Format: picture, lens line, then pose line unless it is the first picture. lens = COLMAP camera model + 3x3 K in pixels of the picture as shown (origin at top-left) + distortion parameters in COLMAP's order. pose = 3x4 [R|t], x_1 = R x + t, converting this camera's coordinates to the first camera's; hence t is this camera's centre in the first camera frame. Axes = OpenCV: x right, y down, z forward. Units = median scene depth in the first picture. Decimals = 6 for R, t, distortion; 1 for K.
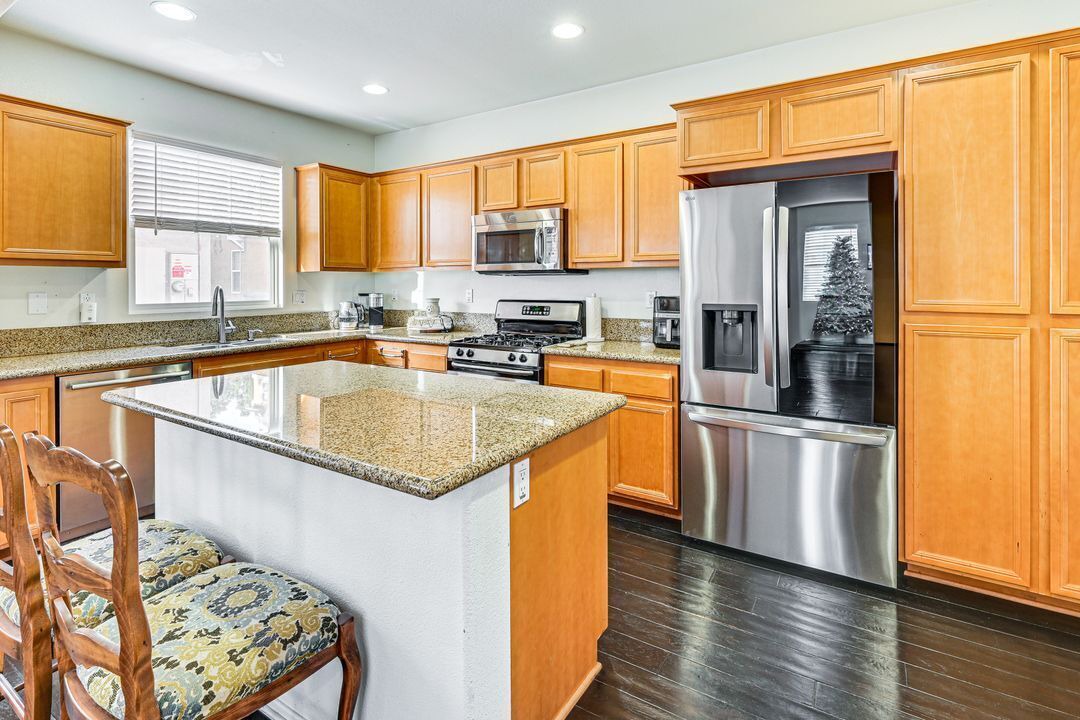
lens RADIAL K [[497.8, 0, 539.0], [0, 497.8, 277.4], [0, 0, 1]] dist [0.001624, -0.000768]
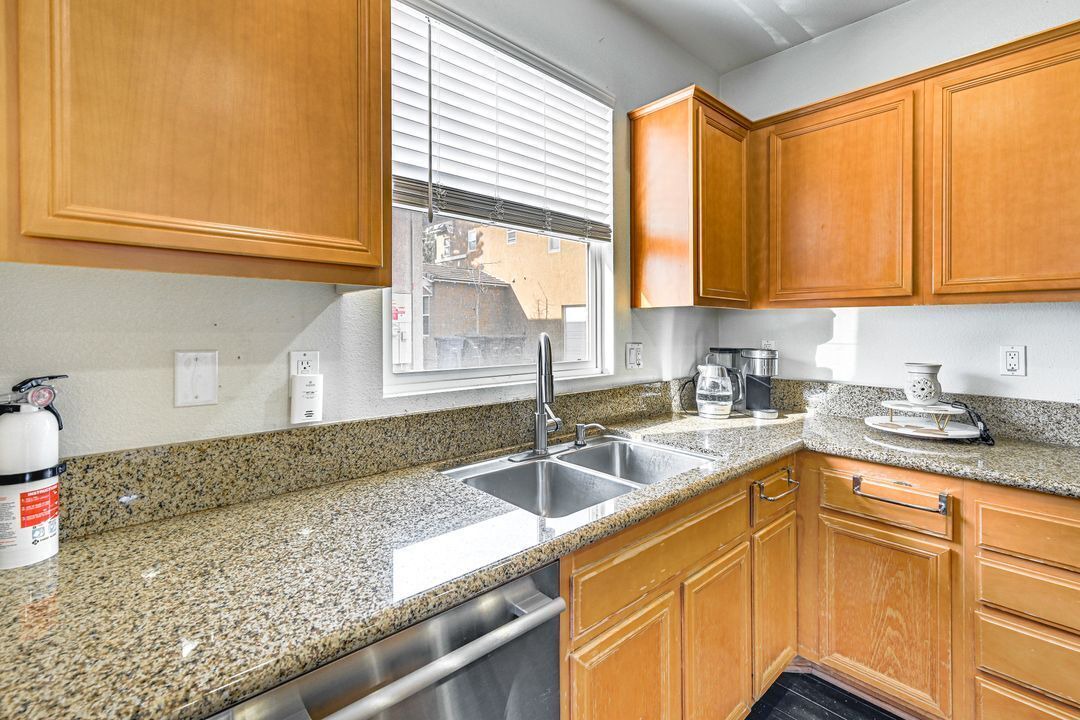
lens RADIAL K [[489.7, 0, 559.2], [0, 489.7, 325.6], [0, 0, 1]] dist [0.001055, 0.000701]
pose [[0.964933, 0.006960, -0.262403, -0.467744], [-0.005355, 0.999962, 0.006831, 0.005418], [0.262441, -0.005186, 0.964934, 0.520927]]
